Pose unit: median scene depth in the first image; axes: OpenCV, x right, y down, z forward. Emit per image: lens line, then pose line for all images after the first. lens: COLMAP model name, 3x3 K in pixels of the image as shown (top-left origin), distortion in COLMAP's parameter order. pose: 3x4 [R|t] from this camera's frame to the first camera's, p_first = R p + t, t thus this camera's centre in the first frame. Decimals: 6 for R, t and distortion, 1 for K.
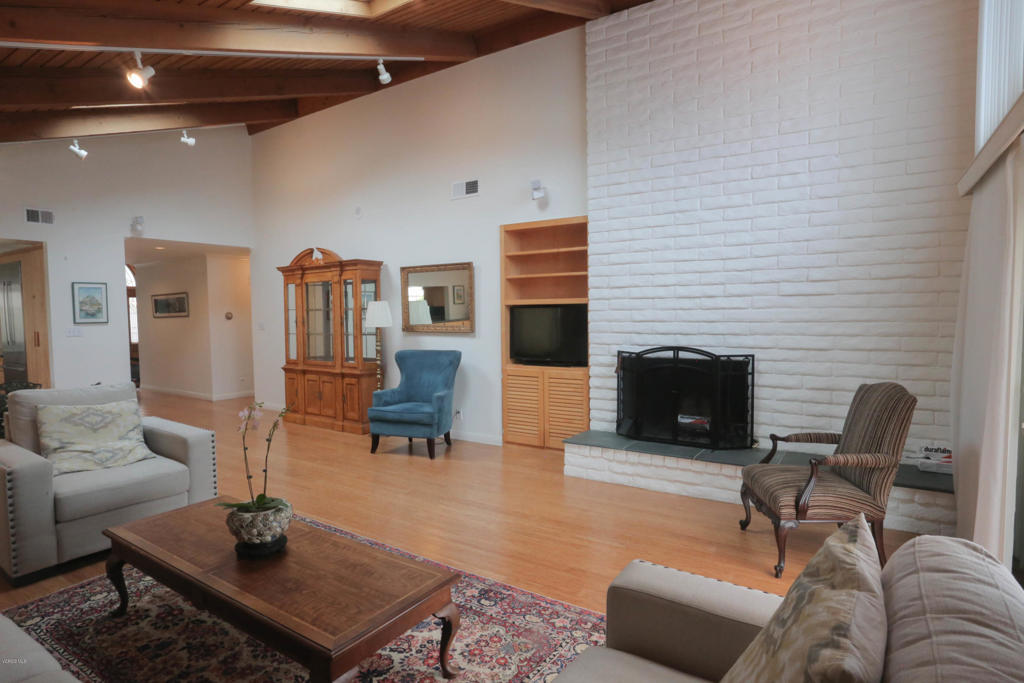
lens RADIAL K [[560.9, 0, 510.6], [0, 560.9, 343.9], [0, 0, 1]] dist [-0.031175, 0.000378]
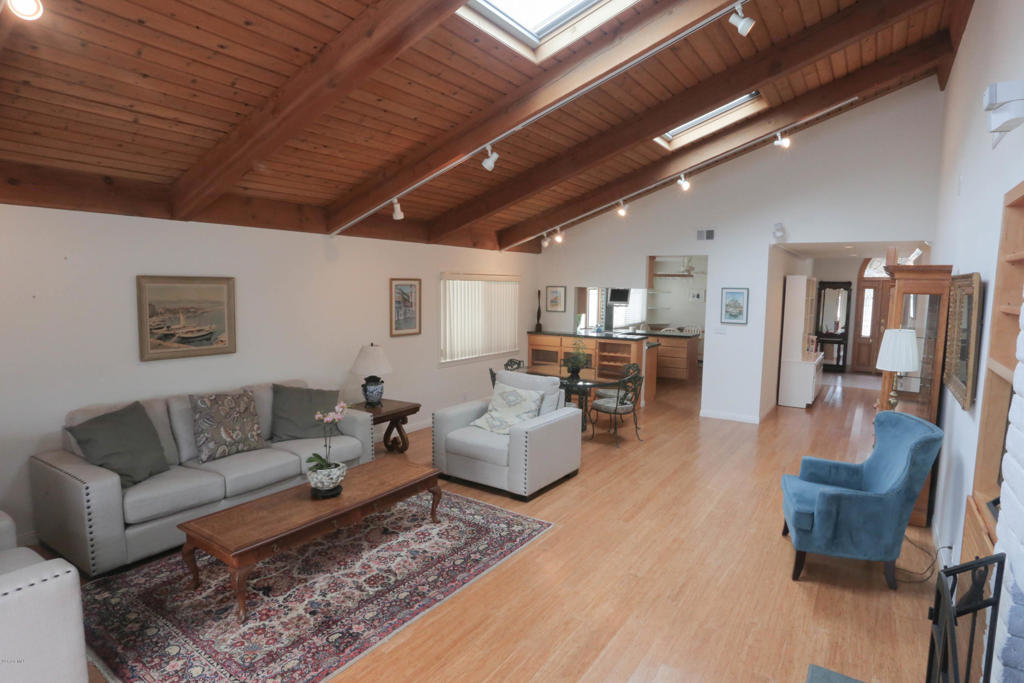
lens RADIAL K [[560.9, 0, 512.5], [0, 560.9, 340.7], [0, 0, 1]] dist [-0.031175, 0.000378]
pose [[-0.002735, 0.113492, -0.993535, 0.466335], [-0.069774, 0.991096, 0.113406, -0.119677], [0.997559, 0.069633, 0.005208, 0.637395]]
